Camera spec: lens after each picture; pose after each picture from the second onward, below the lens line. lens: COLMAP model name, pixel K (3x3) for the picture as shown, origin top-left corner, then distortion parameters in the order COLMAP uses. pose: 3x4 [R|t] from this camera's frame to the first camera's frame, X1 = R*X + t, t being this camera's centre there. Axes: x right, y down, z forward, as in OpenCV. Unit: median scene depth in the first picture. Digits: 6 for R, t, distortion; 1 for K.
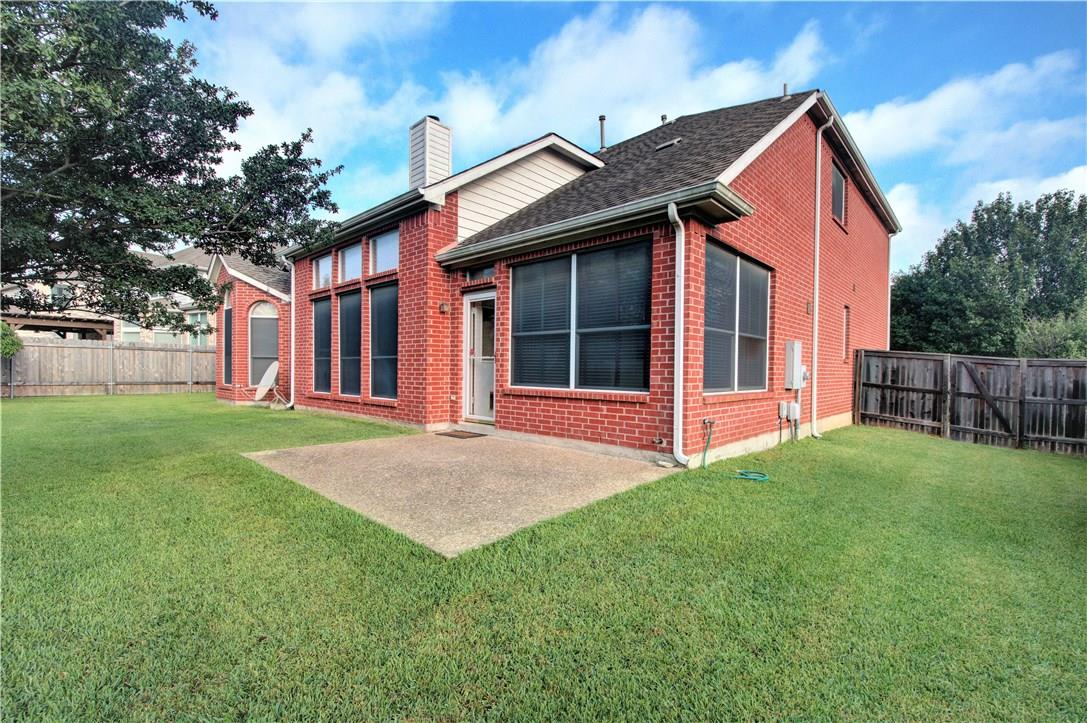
lens RADIAL K [[471.8, 0, 542.6], [0, 471.8, 369.6], [0, 0, 1]] dist [-0.006615, -0.000292]
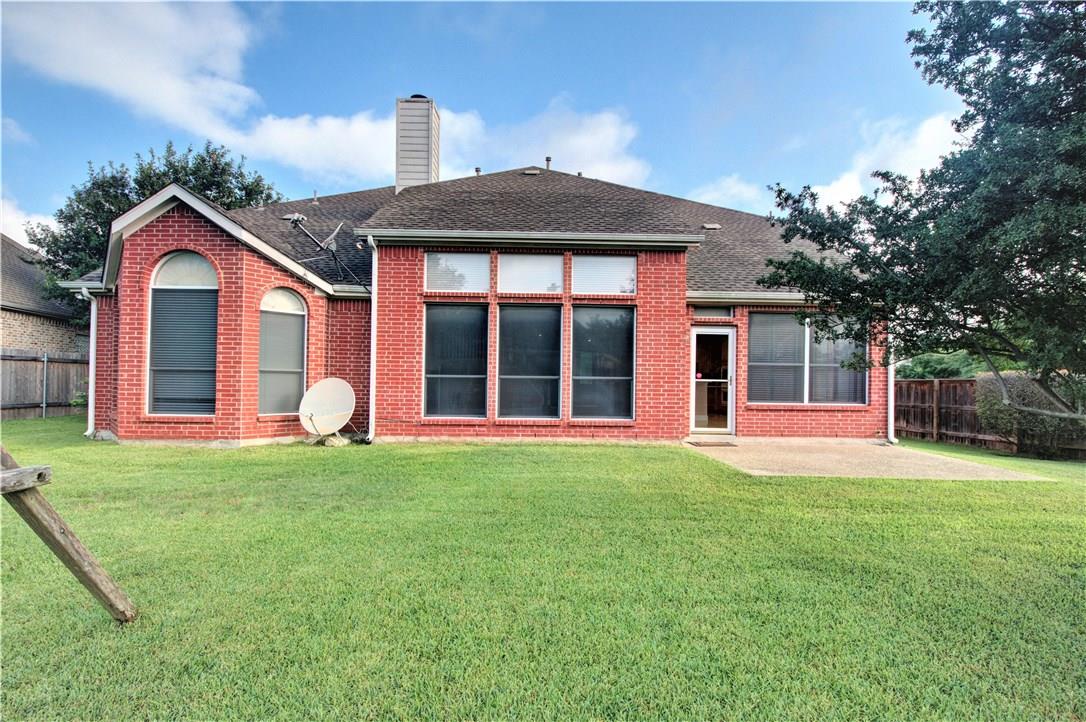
lens RADIAL K [[471.4, 0, 542.2], [0, 471.4, 364.6], [0, 0, 1]] dist [-0.006615, -0.000292]
pose [[0.721670, 0.010091, 0.692163, -1.019695], [-0.007065, 0.999949, -0.007211, -0.042830], [-0.692201, 0.000314, 0.721705, 0.328244]]
